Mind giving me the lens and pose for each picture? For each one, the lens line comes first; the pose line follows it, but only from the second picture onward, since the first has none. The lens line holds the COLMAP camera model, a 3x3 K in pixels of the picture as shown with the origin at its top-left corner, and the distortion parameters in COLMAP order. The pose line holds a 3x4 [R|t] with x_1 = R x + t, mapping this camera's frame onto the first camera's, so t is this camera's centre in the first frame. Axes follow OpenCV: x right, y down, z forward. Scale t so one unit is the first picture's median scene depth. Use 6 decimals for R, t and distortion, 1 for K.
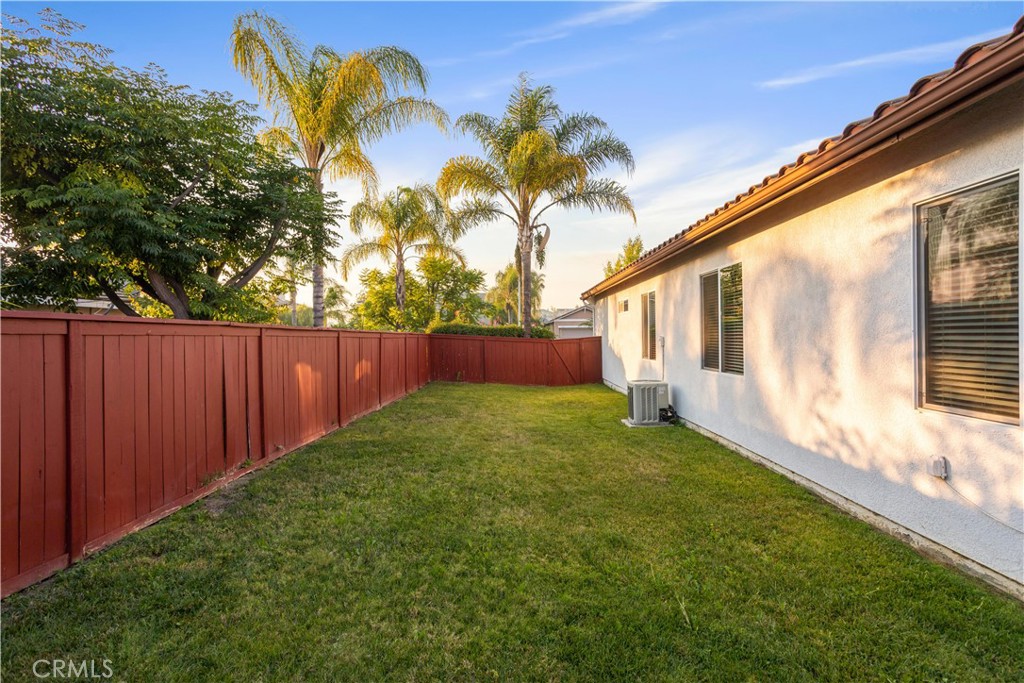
lens RADIAL K [[492.5, 0, 514.2], [0, 492.5, 336.8], [0, 0, 1]] dist [-0.000653, 0.006626]
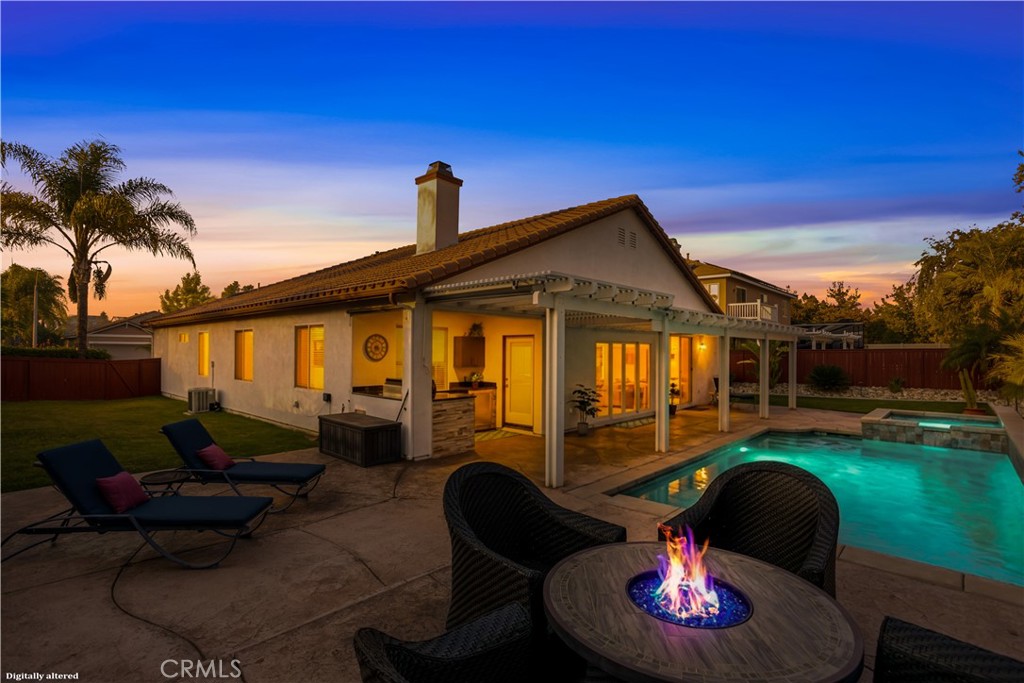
lens RADIAL K [[492.5, 0, 514.2], [0, 492.5, 336.8], [0, 0, 1]] dist [-0.000653, 0.006626]
pose [[0.674556, 0.039575, 0.737162, -0.142017], [-0.016669, 0.999124, -0.038385, -0.021432], [-0.738036, 0.013605, 0.674625, -0.508490]]
